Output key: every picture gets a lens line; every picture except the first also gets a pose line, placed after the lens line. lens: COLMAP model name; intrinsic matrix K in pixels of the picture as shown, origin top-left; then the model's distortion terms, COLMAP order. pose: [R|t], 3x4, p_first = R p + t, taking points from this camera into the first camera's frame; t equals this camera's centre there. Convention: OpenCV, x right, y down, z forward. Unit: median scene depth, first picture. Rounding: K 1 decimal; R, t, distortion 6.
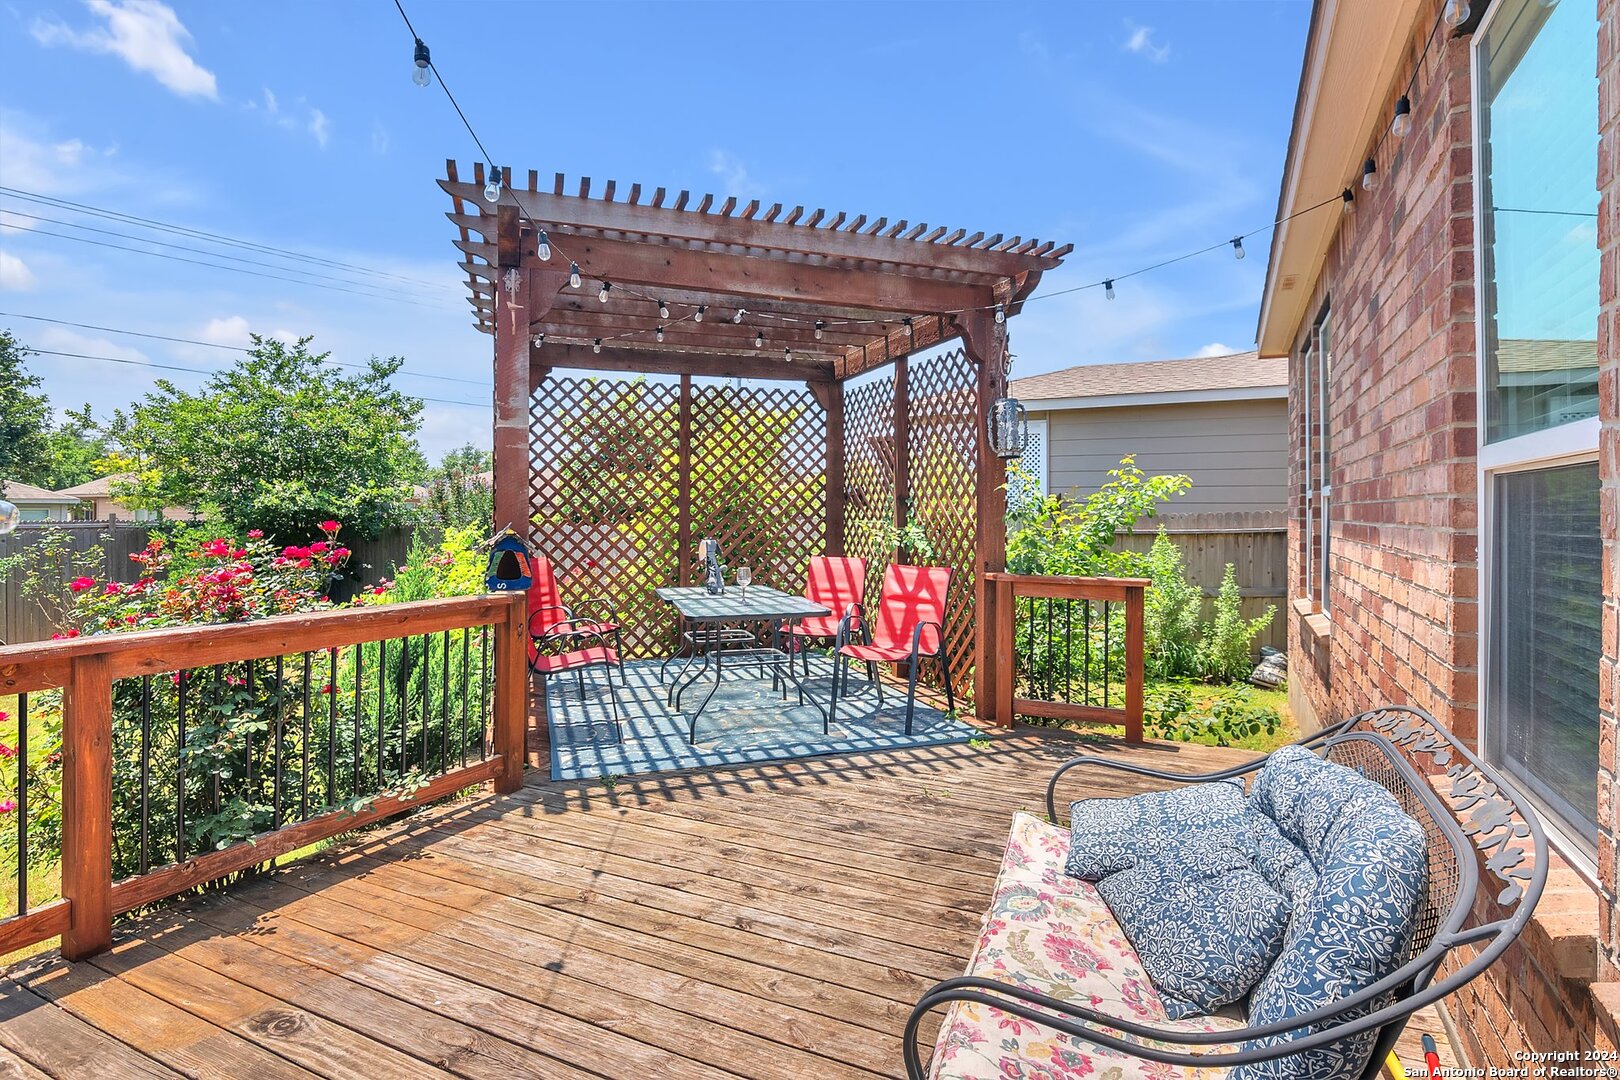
lens RADIAL K [[844.6, 0, 808.8], [0, 844.6, 529.9], [0, 0, 1]] dist [-0.006526, -0.000986]
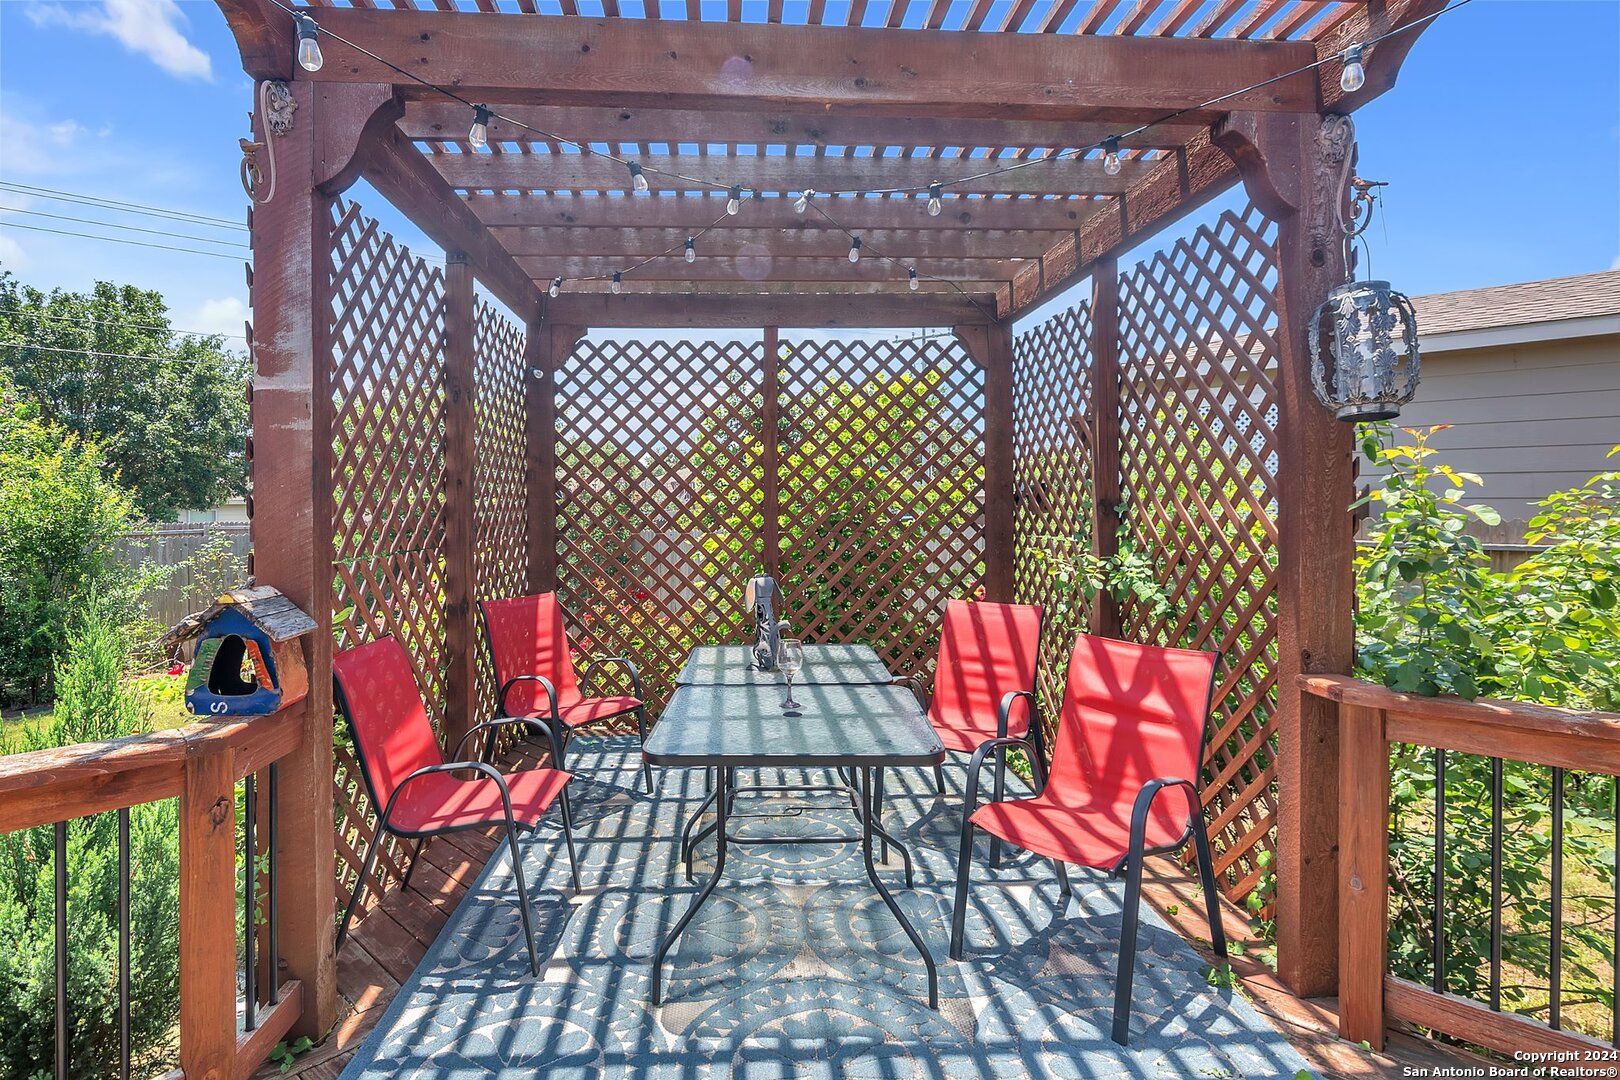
lens RADIAL K [[743.0, 0, 782.0], [0, 743.0, 501.5], [0, 0, 1]] dist [-0.015233, -0.000300]
pose [[0.952140, -0.007825, -0.305562, 0.051201], [0.002327, 0.999829, -0.018352, -0.029148], [0.305654, 0.016763, 0.951995, 0.436280]]
